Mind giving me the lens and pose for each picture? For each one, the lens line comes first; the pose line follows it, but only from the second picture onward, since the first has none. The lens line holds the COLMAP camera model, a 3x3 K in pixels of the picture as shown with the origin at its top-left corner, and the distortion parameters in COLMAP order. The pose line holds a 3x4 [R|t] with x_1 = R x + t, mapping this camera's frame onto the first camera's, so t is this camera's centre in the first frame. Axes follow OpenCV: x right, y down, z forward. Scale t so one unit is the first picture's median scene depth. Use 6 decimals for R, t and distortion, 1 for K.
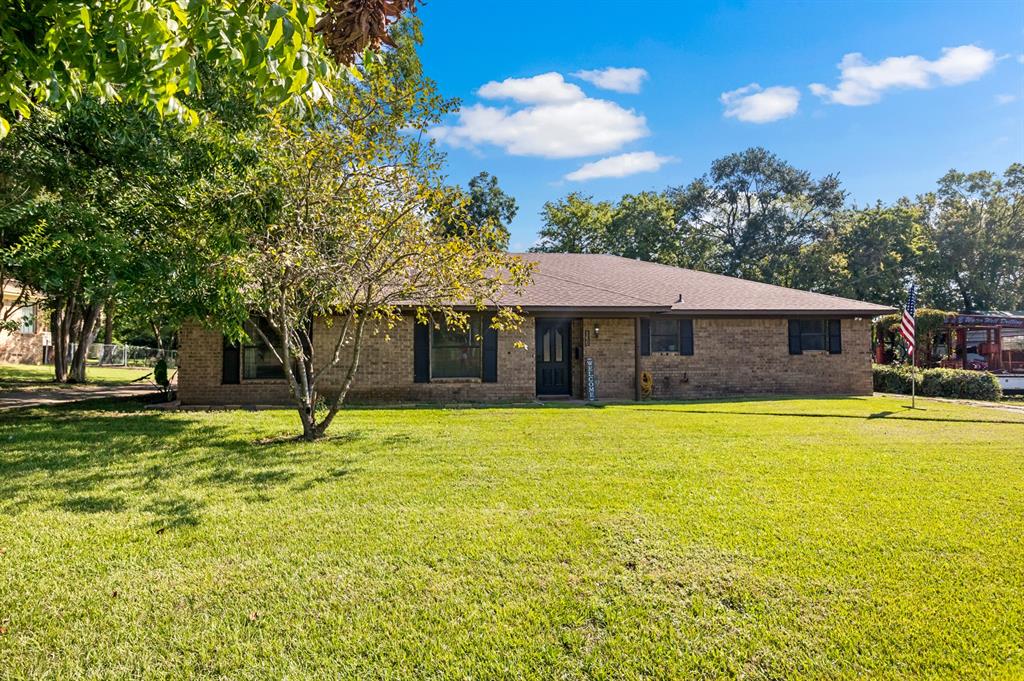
lens RADIAL K [[520.0, 0, 512.9], [0, 520.0, 332.8], [0, 0, 1]] dist [-0.015082, 0.000913]
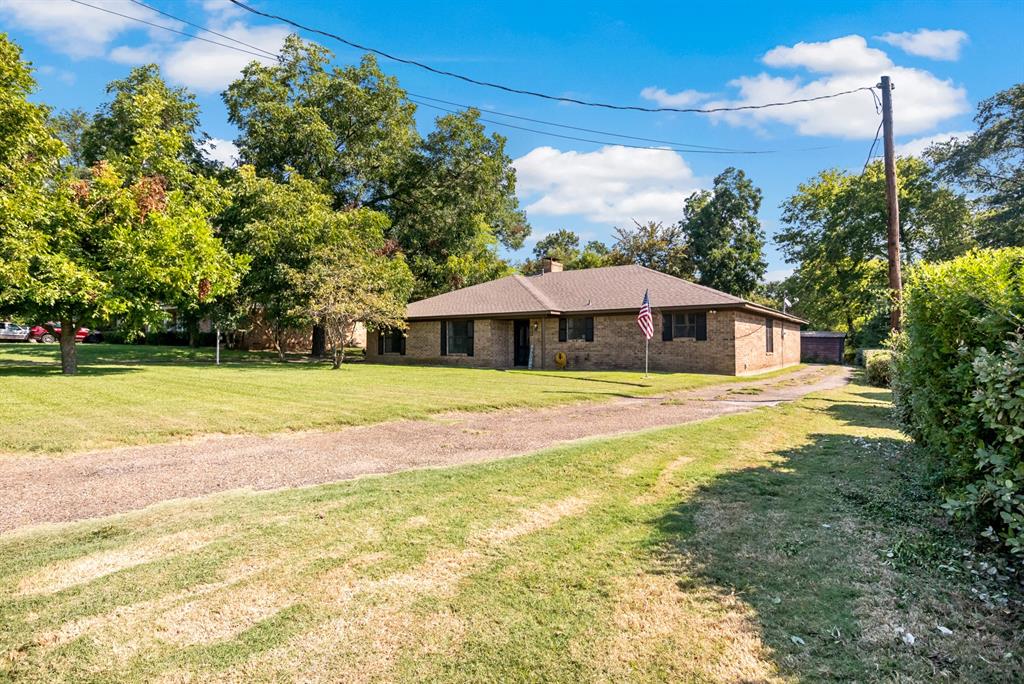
lens RADIAL K [[520.0, 0, 505.6], [0, 520.0, 341.5], [0, 0, 1]] dist [-0.015082, 0.000913]
pose [[0.756144, -0.001204, -0.654404, 1.103978], [0.019928, 0.999577, 0.021186, 0.007431], [0.654102, -0.029061, 0.755848, -0.257861]]
